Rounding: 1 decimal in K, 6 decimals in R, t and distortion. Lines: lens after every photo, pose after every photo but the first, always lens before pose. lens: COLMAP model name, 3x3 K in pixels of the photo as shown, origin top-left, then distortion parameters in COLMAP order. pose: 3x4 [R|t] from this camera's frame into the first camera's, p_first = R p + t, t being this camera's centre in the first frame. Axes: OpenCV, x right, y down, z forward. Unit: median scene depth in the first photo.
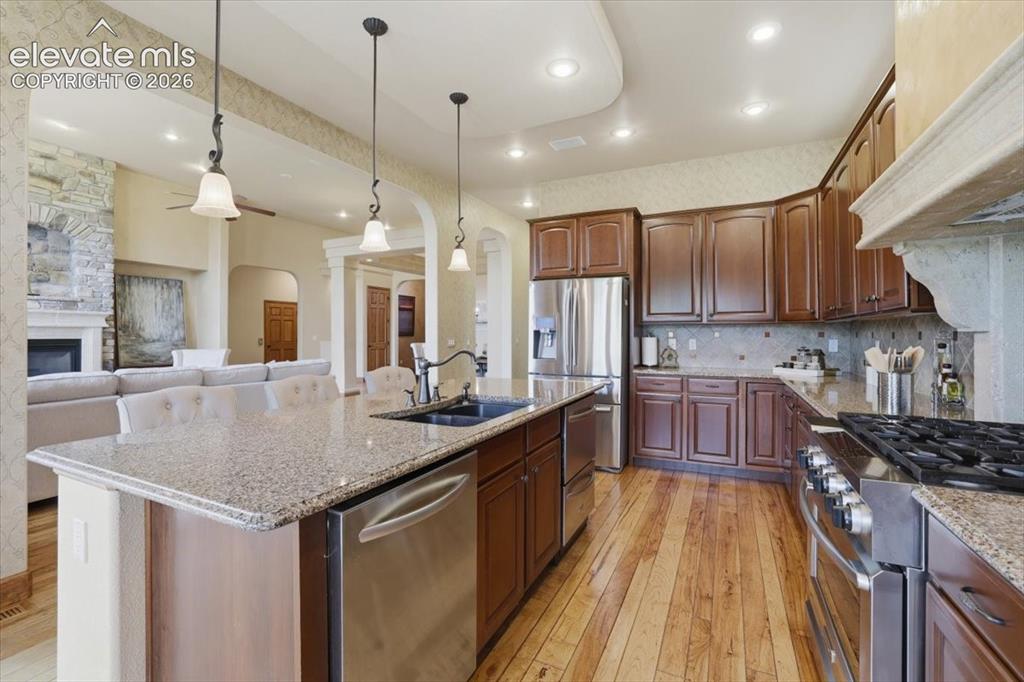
lens RADIAL K [[443.9, 0, 509.7], [0, 443.9, 330.4], [0, 0, 1]] dist [-0.029872, 0.000235]
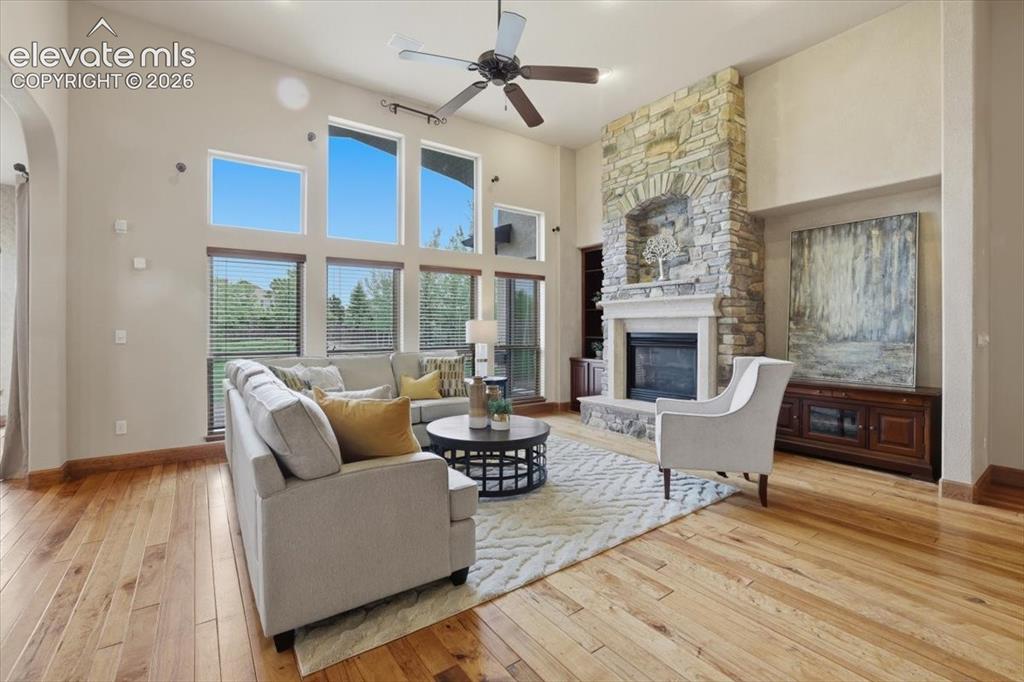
lens RADIAL K [[443.9, 0, 514.8], [0, 443.9, 331.6], [0, 0, 1]] dist [-0.029872, 0.000235]
pose [[-0.473983, 0.009946, -0.880478, -0.149697], [0.004992, 0.999950, 0.008608, 0.008006], [0.880520, -0.000315, -0.474009, 0.923632]]
